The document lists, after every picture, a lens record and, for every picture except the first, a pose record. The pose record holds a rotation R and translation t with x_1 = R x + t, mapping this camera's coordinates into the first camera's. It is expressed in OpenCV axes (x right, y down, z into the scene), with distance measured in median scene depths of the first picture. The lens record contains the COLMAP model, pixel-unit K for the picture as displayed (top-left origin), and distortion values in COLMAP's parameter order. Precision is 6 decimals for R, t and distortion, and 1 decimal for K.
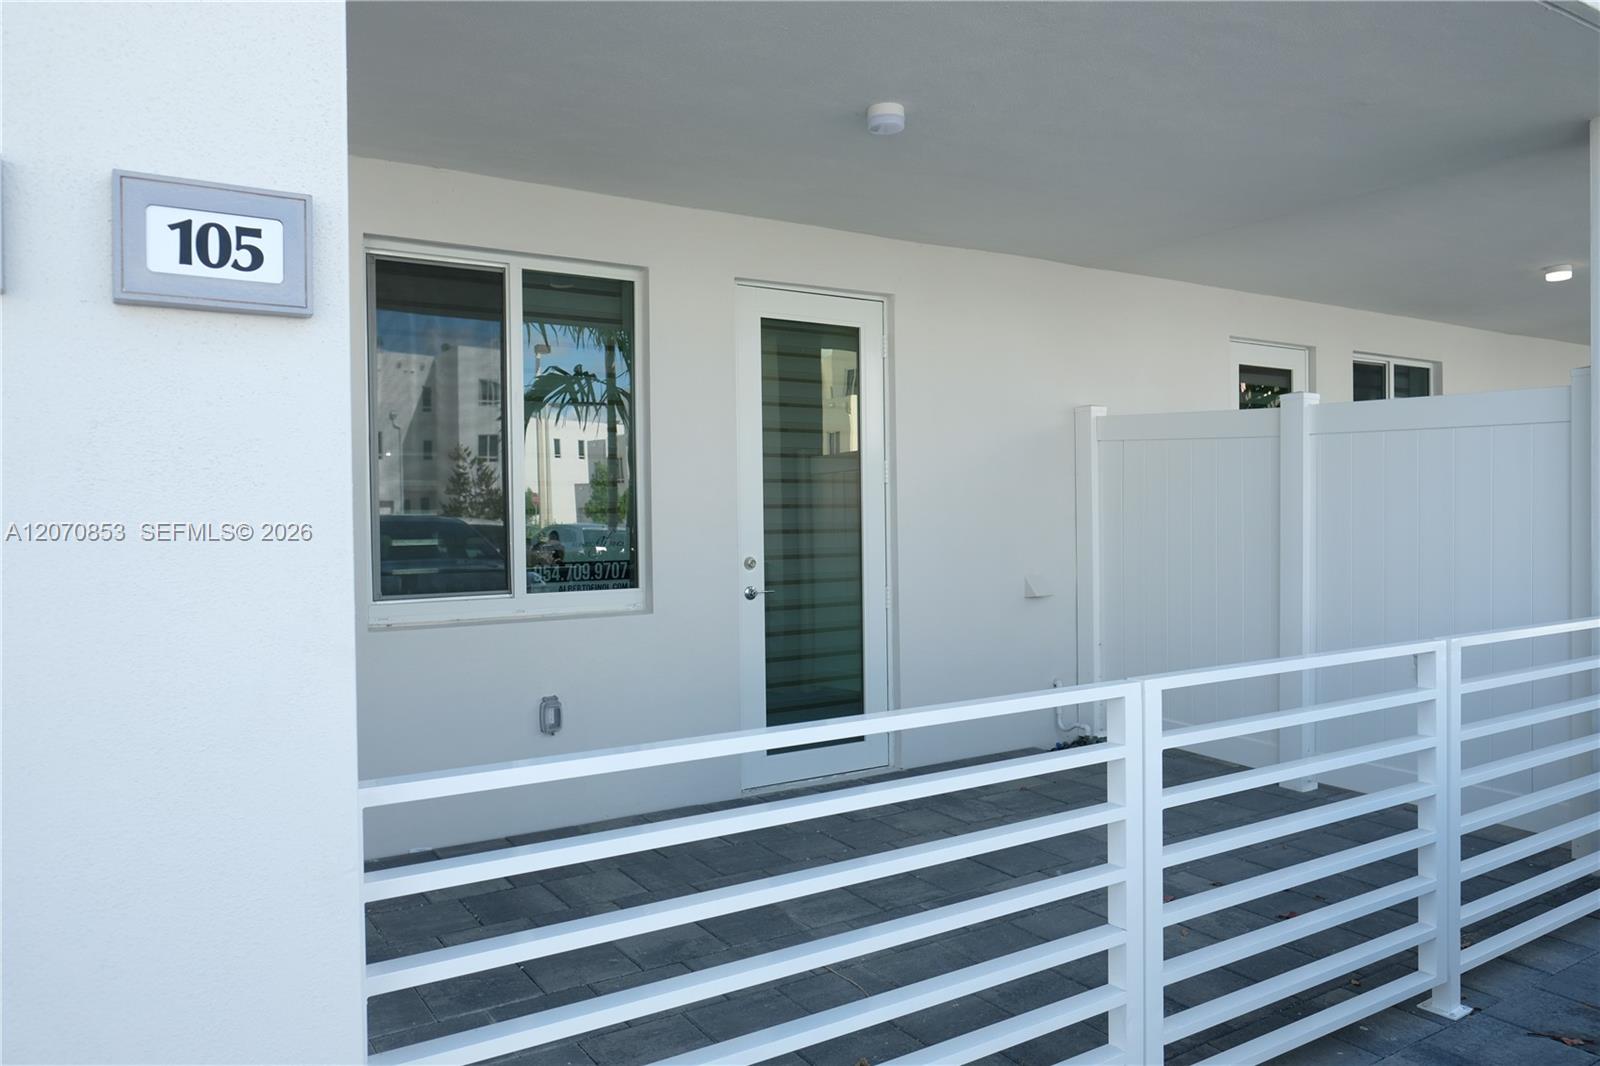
lens RADIAL K [[1129.9, 0, 805.1], [0, 1129.9, 530.7], [0, 0, 1]] dist [-0.011888, 0.005606]
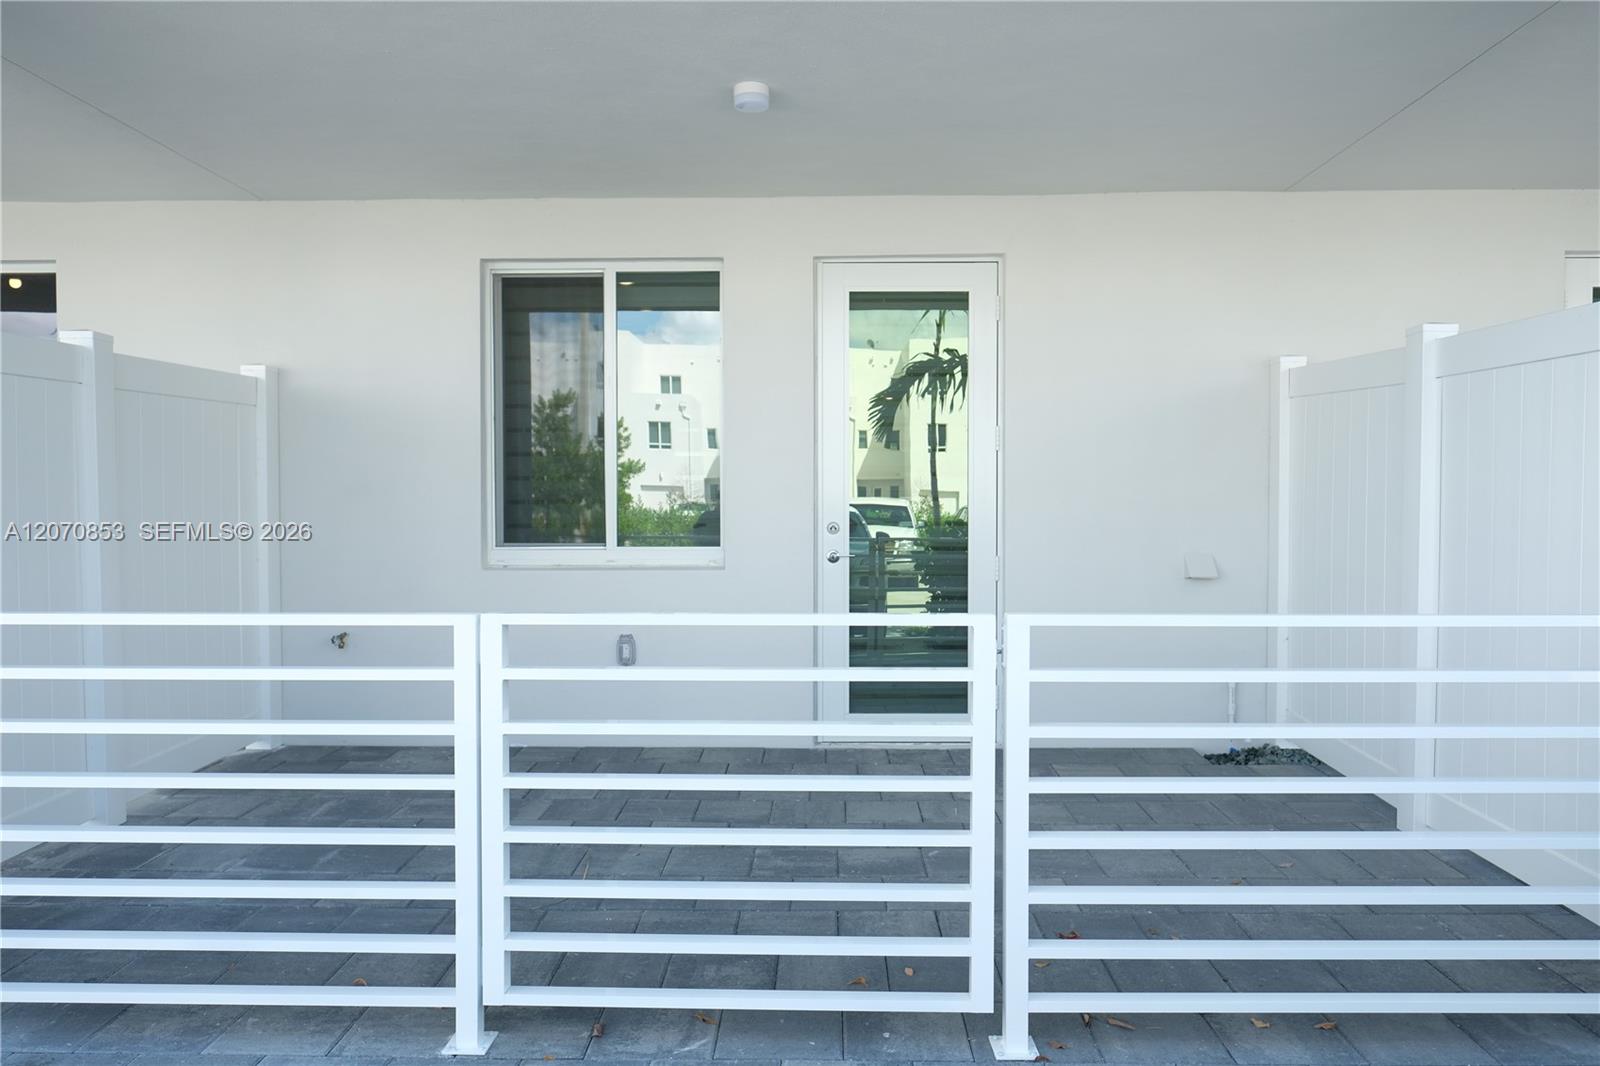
lens RADIAL K [[1129.9, 0, 805.1], [0, 1129.9, 530.7], [0, 0, 1]] dist [-0.011888, 0.005606]
pose [[0.822797, 0.026044, -0.567738, 0.585443], [-0.017236, 0.999633, 0.020877, 0.010943], [0.568074, -0.007392, 0.822945, 0.135673]]
